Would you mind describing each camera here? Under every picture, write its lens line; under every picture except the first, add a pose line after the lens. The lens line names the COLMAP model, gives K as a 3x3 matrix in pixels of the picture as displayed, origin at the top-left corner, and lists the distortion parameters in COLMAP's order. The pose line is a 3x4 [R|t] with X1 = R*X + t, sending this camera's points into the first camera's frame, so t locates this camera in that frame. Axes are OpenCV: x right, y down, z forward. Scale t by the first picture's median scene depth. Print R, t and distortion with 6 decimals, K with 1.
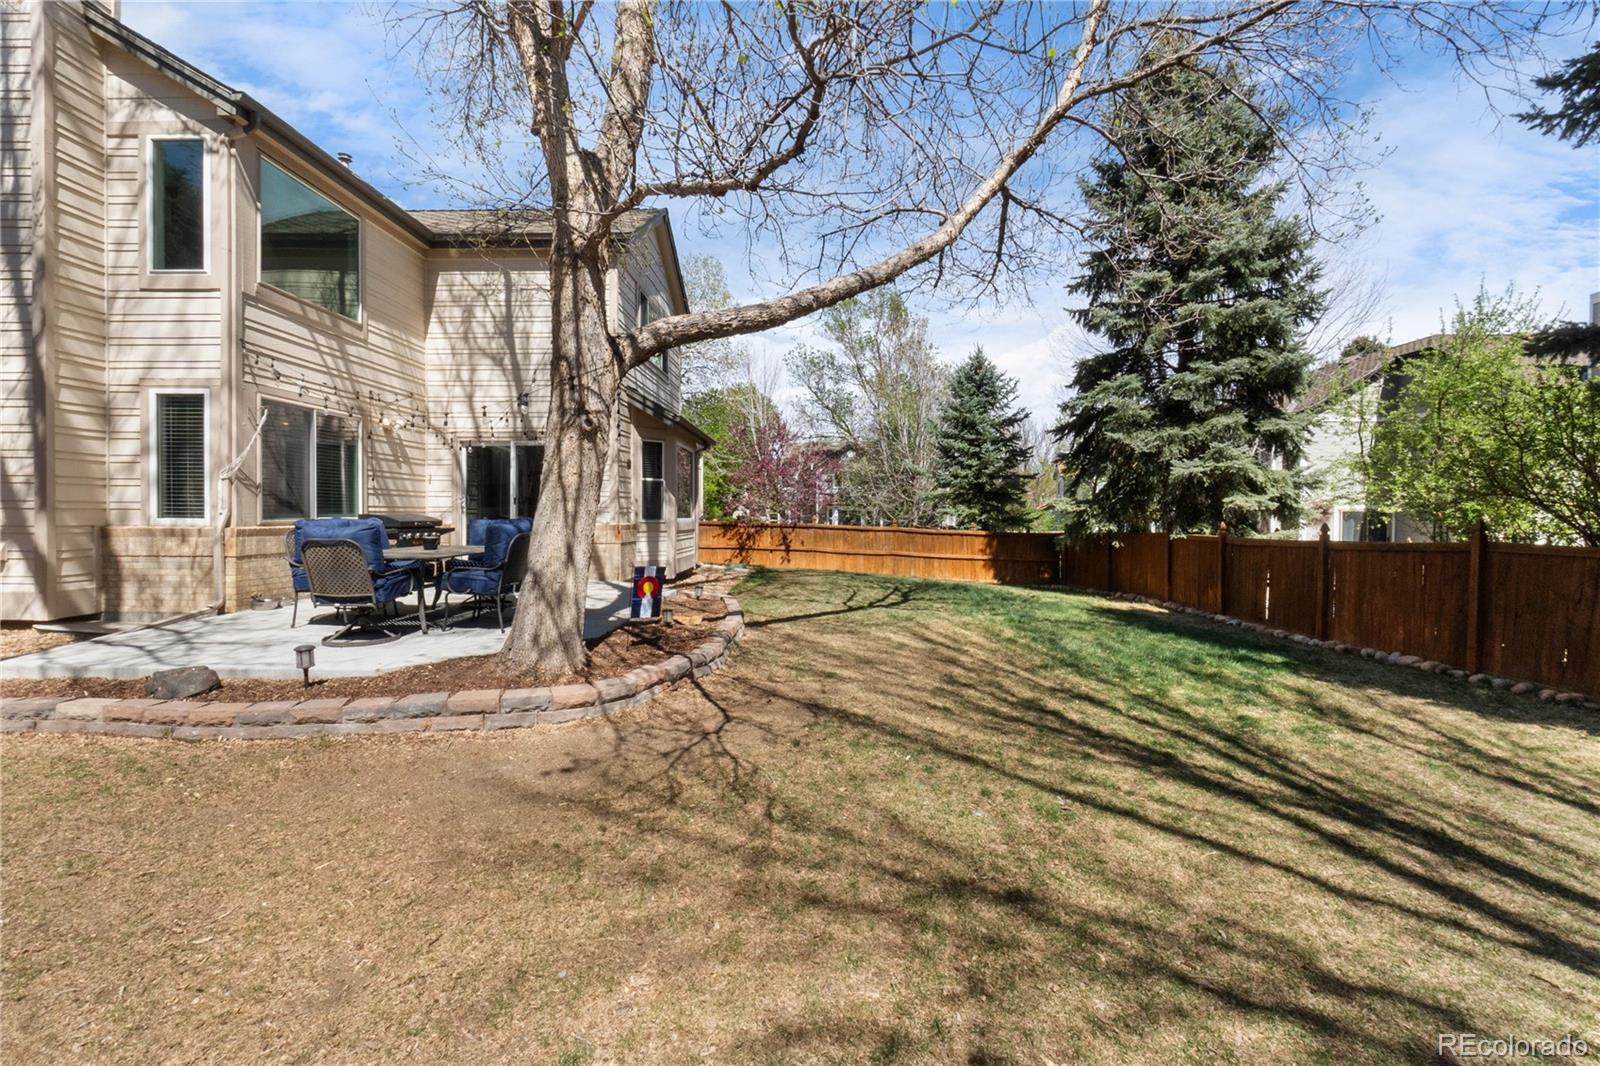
lens RADIAL K [[694.9, 0, 801.4], [0, 694.9, 523.4], [0, 0, 1]] dist [-0.007453, 0.001504]
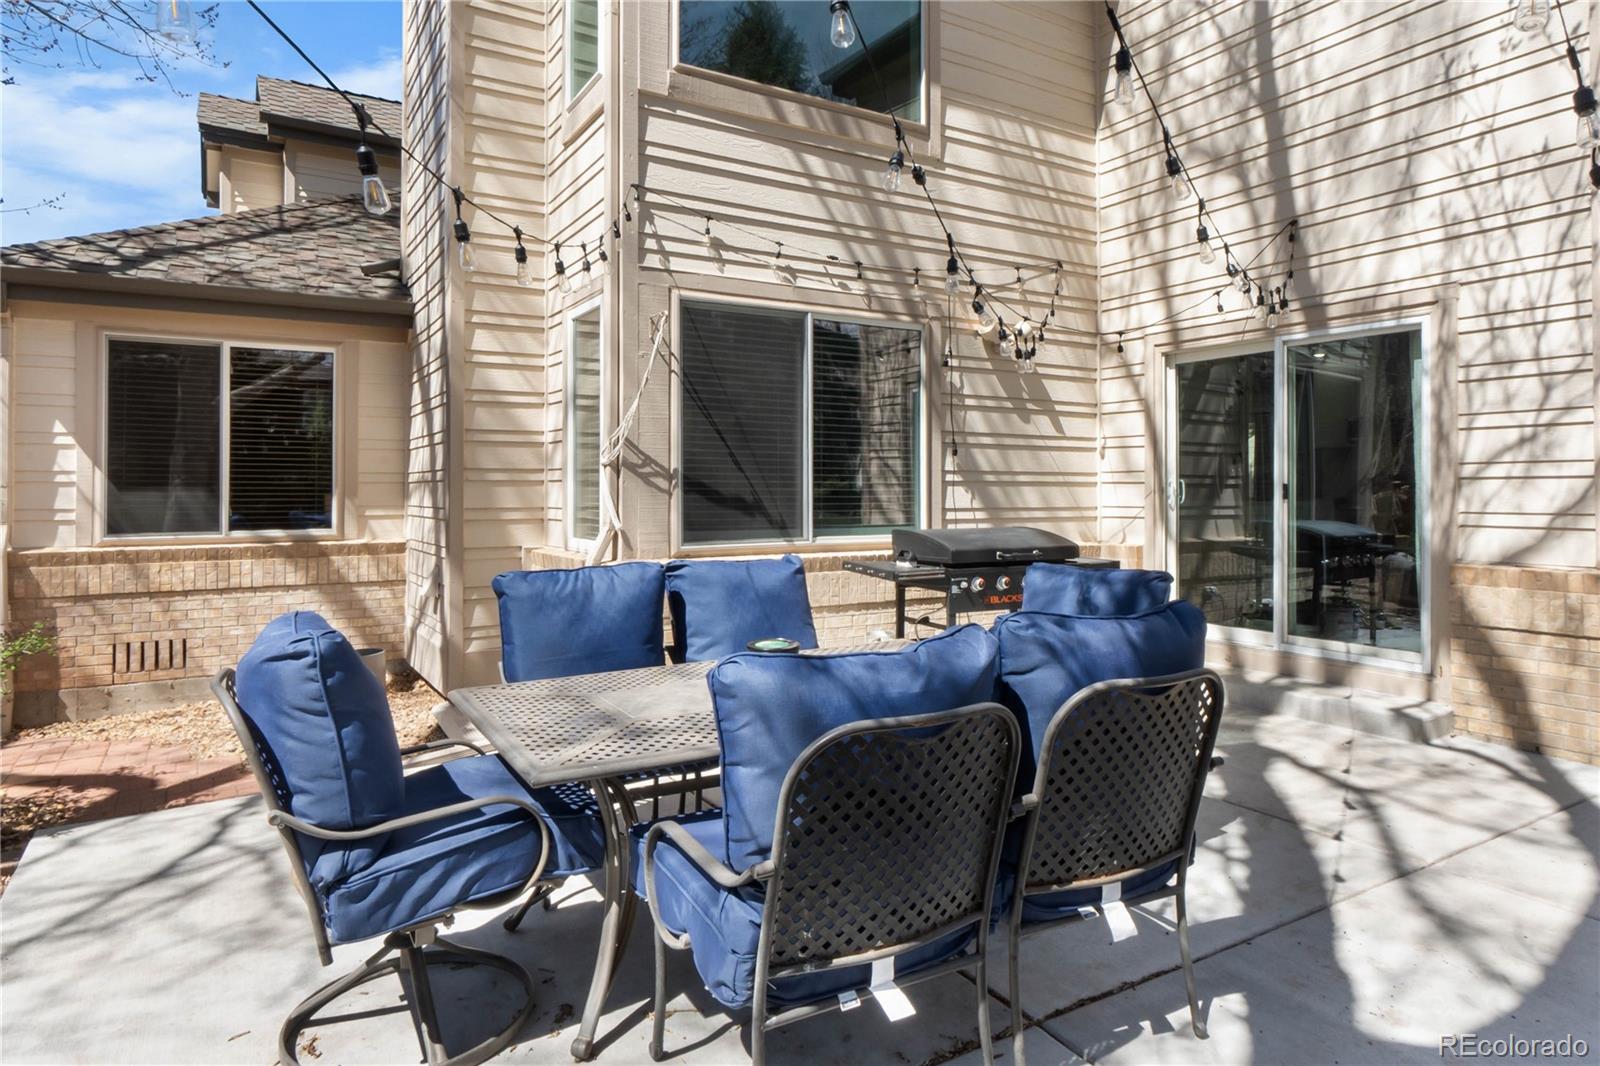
lens RADIAL K [[946.5, 0, 775.8], [0, 946.5, 484.7], [0, 0, 1]] dist [0.005142, 0.000342]
pose [[0.512377, -0.011795, -0.858680, -0.148107], [-0.010116, 0.999753, -0.019769, -0.031284], [0.858701, 0.018815, 0.512131, 0.646155]]
